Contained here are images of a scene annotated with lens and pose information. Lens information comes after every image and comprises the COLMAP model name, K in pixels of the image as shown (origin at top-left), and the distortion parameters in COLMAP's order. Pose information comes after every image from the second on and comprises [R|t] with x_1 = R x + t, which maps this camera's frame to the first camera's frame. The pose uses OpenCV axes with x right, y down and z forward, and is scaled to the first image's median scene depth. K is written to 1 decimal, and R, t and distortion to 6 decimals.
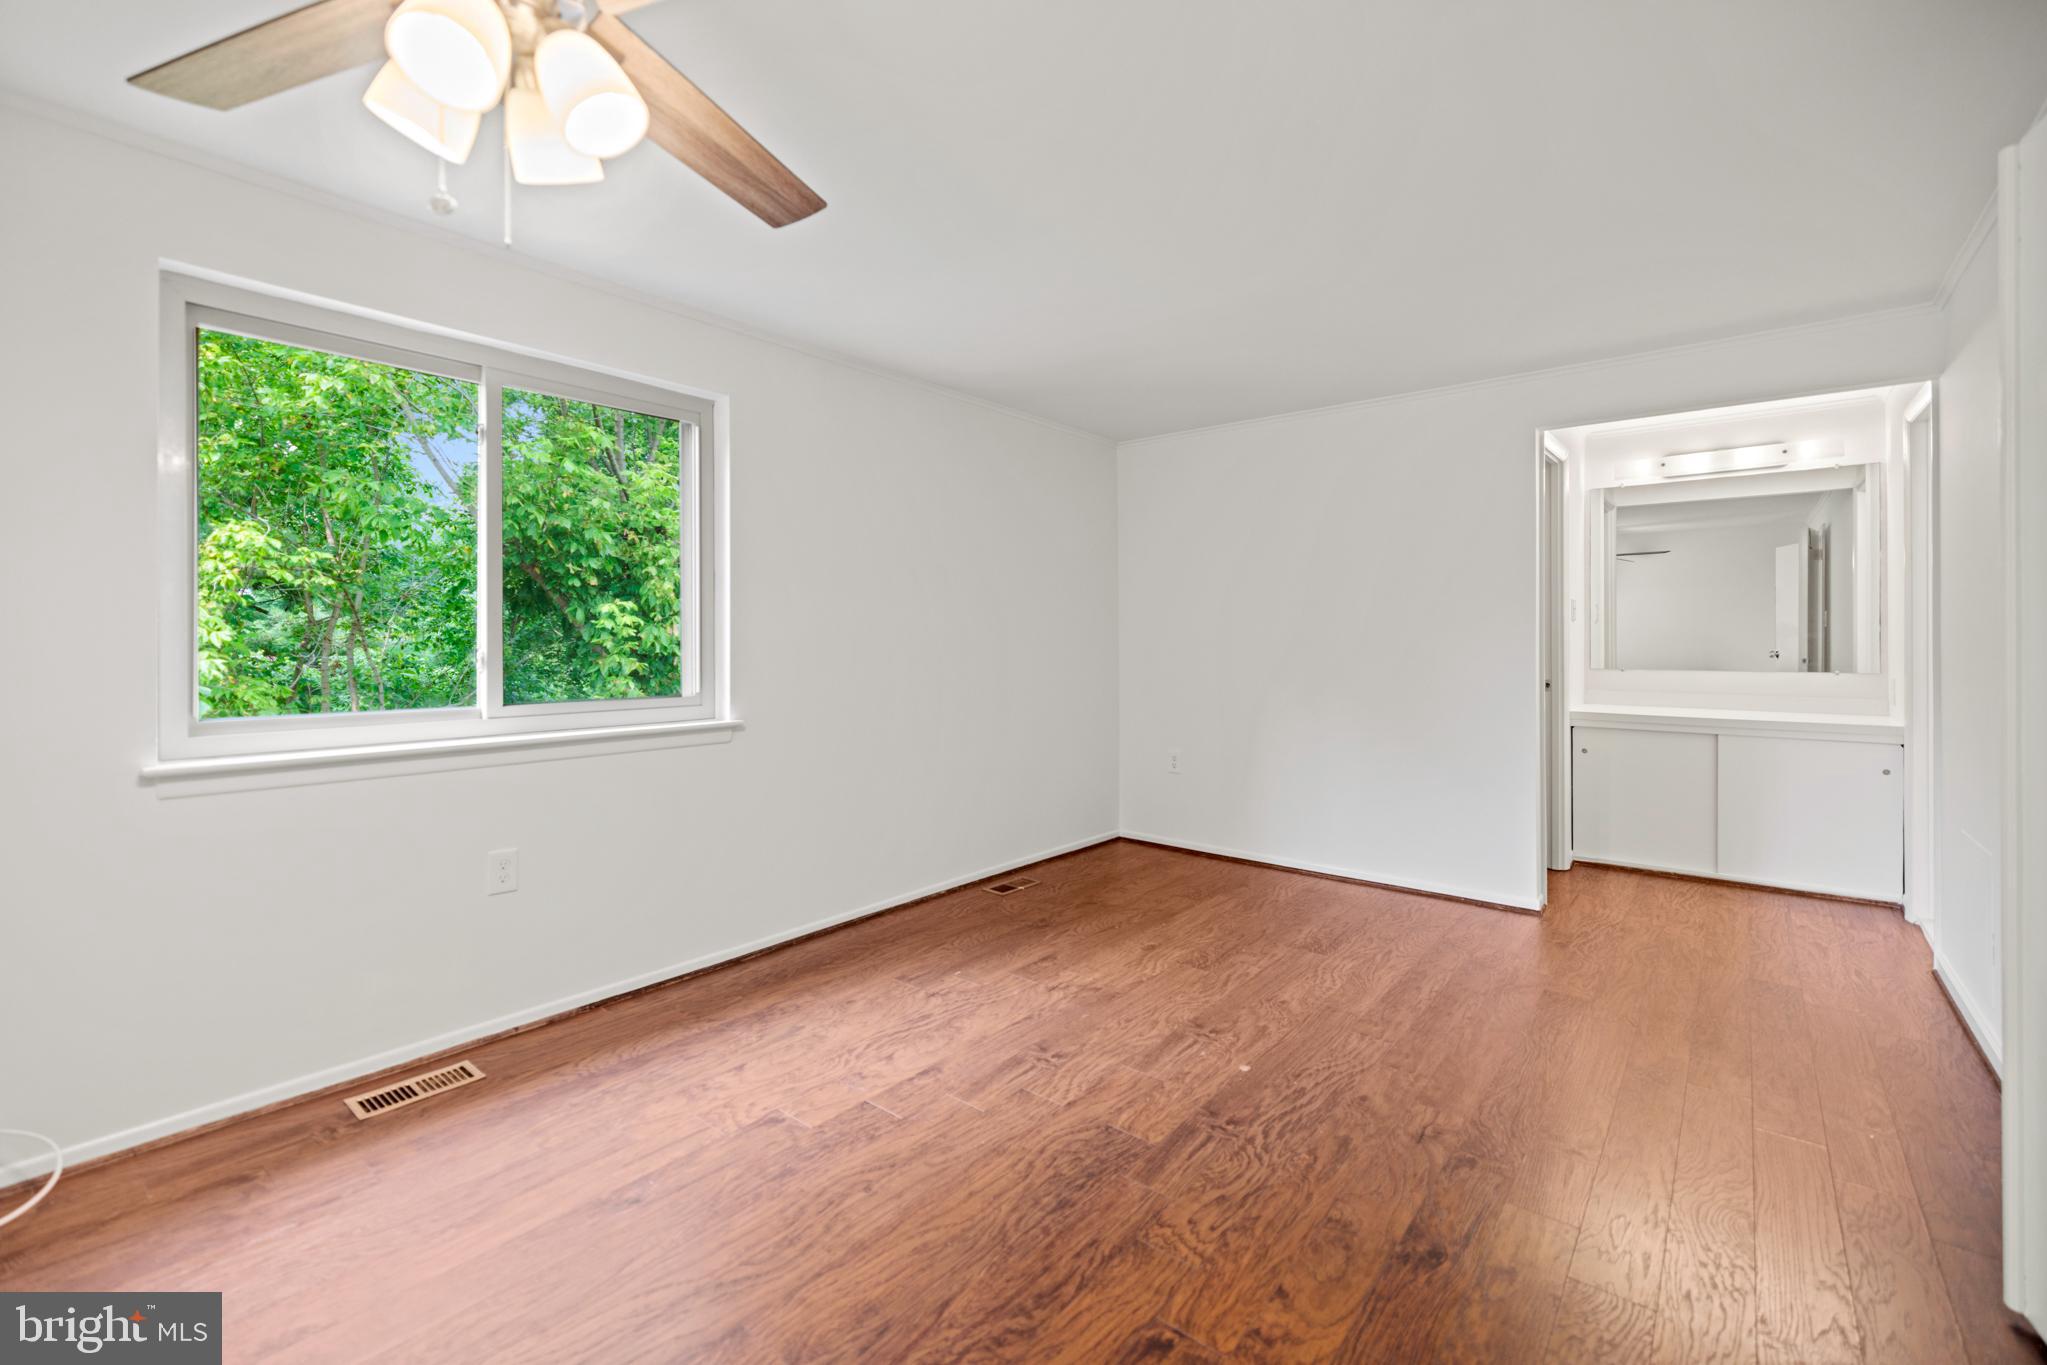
lens RADIAL K [[863.6, 0, 986.0], [0, 863.6, 640.4], [0, 0, 1]] dist [0.003362, 0.000404]
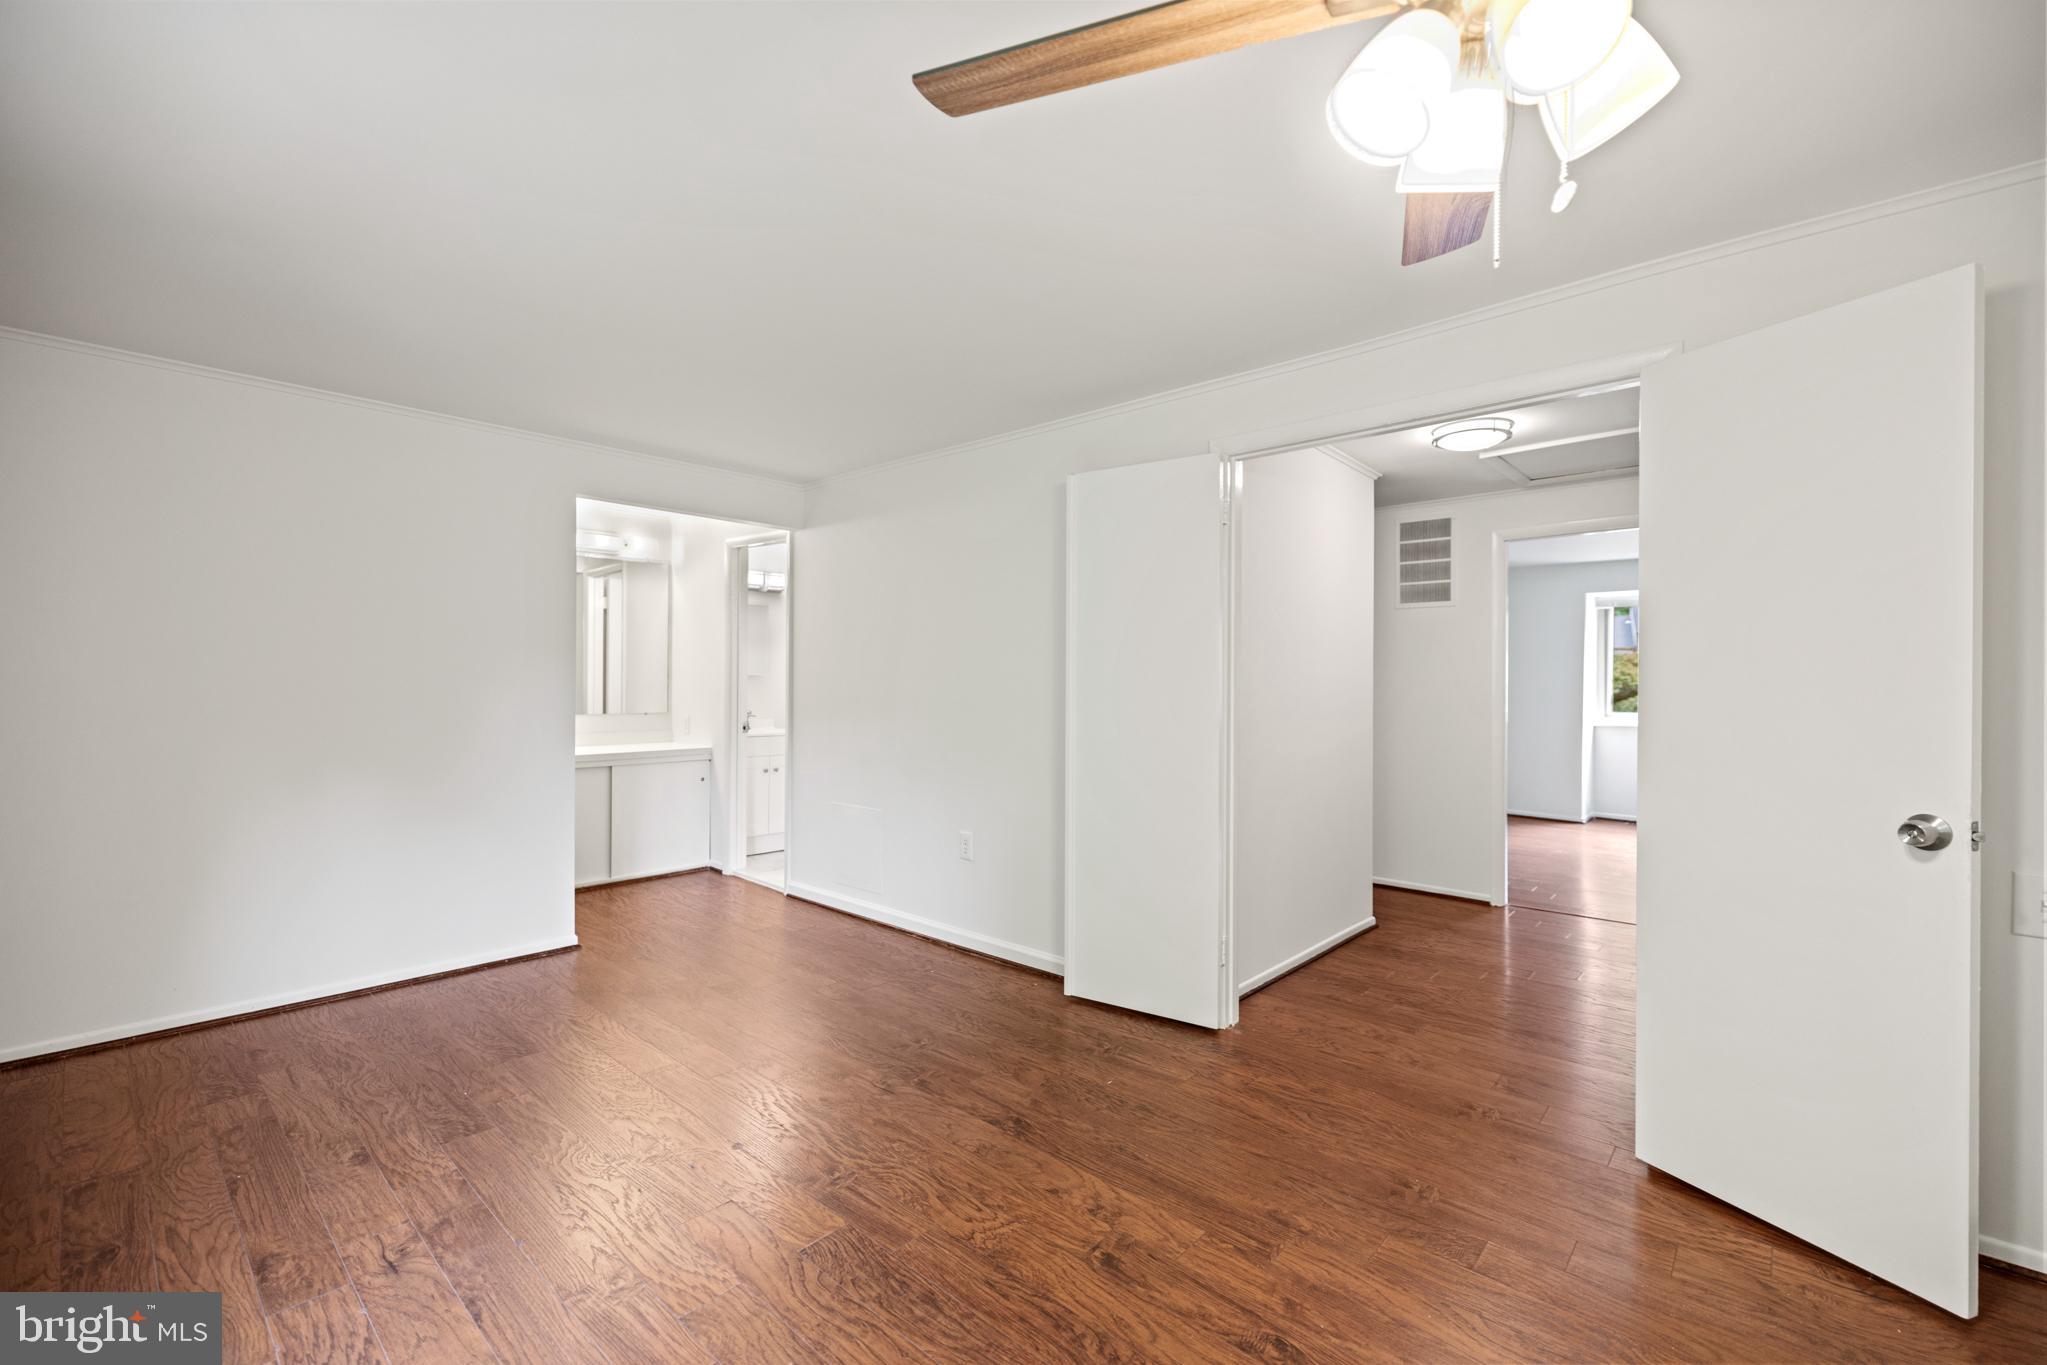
lens RADIAL K [[863.6, 0, 1020.3], [0, 863.6, 685.7], [0, 0, 1]] dist [0.003362, 0.000404]
pose [[0.031072, -0.000249, 0.999517, -0.560513], [-0.004369, 0.999990, 0.000385, -0.013994], [-0.999508, -0.004379, 0.031070, 0.572728]]
